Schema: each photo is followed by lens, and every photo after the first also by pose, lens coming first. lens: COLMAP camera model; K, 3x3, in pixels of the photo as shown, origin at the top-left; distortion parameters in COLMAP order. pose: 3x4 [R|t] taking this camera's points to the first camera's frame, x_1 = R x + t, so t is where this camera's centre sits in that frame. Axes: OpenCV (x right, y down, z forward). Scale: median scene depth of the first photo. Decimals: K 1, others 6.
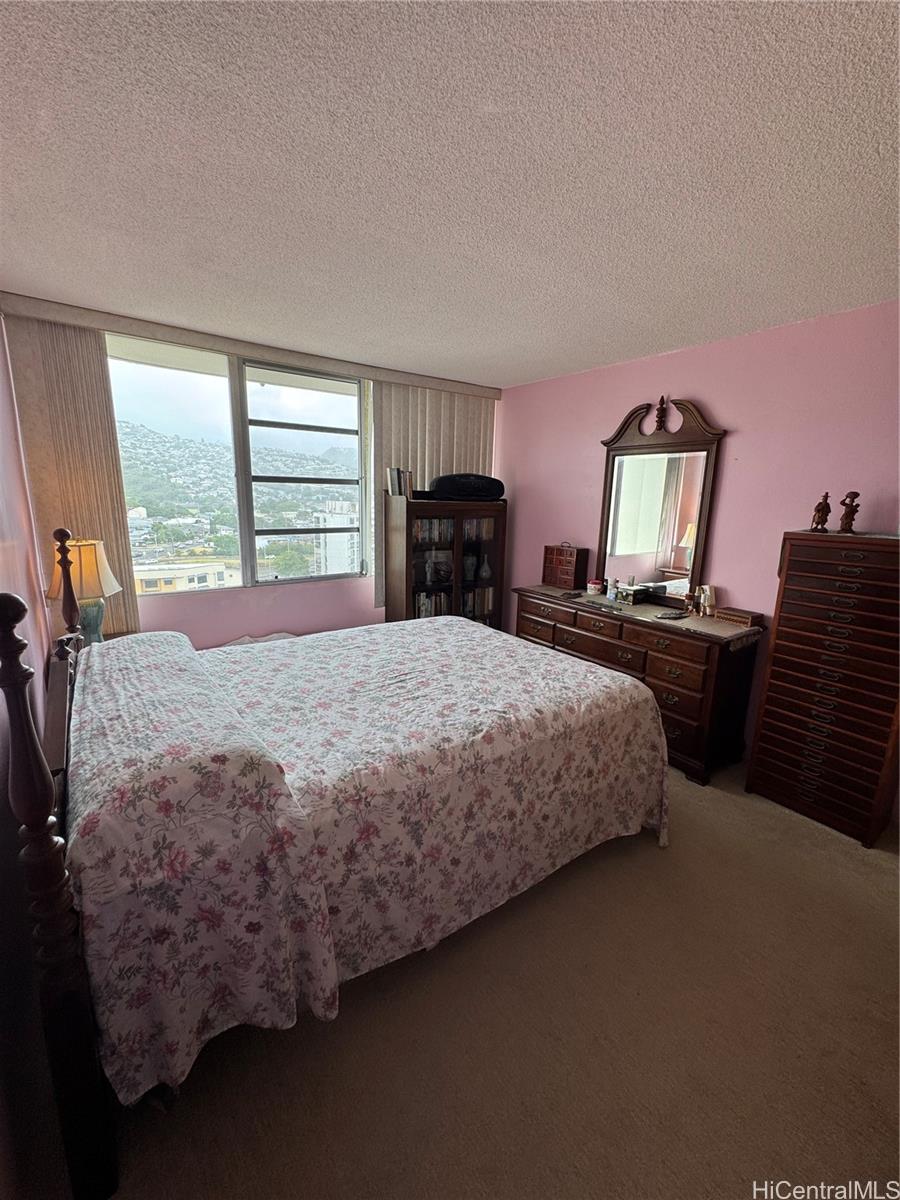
lens RADIAL K [[480.9, 0, 453.9], [0, 480.9, 599.6], [0, 0, 1]] dist [-0.005122, 0.000931]
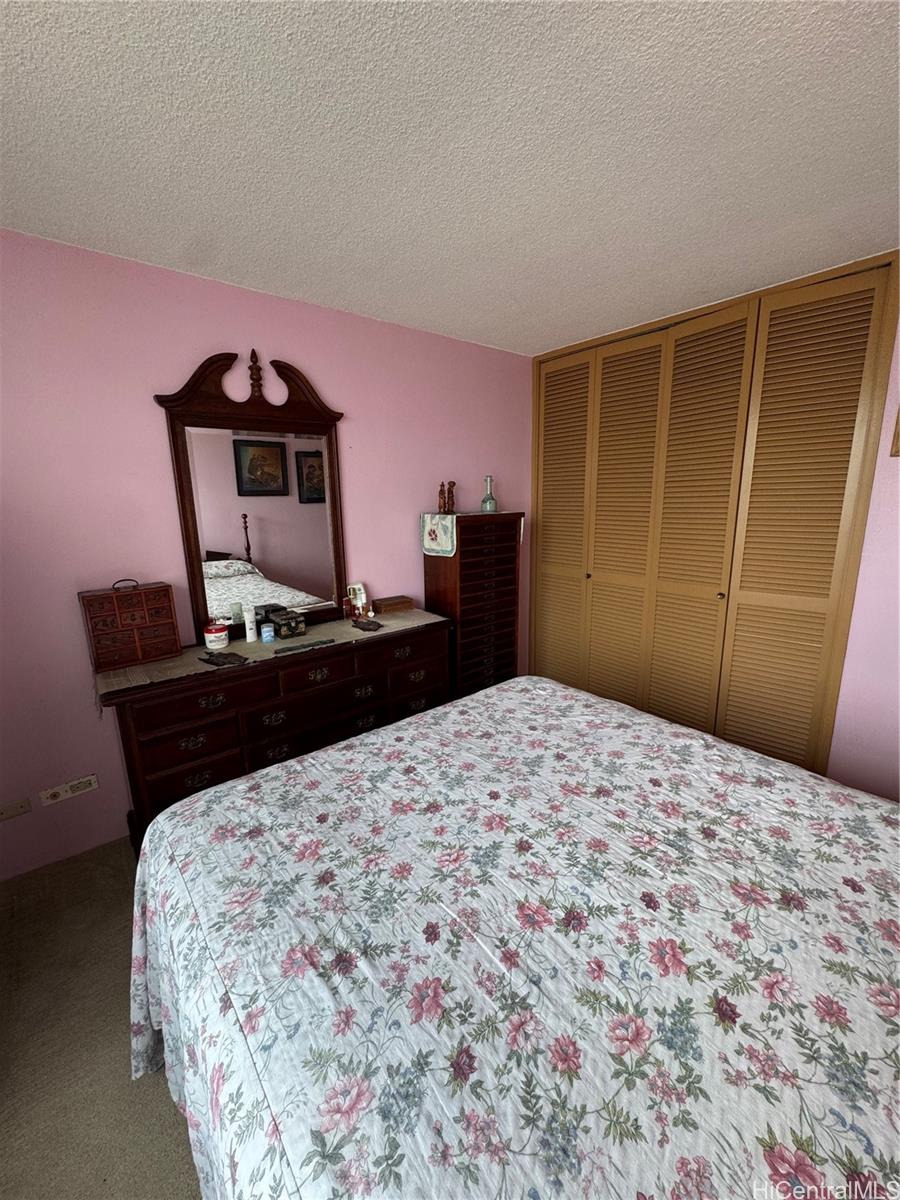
lens RADIAL K [[480.9, 0, 452.1], [0, 480.9, 596.6], [0, 0, 1]] dist [-0.005122, 0.000931]
pose [[-0.049317, -0.230152, 0.971904, -0.478466], [0.227038, 0.945031, 0.235308, -0.227453], [-0.972637, 0.232263, 0.005647, 1.029543]]
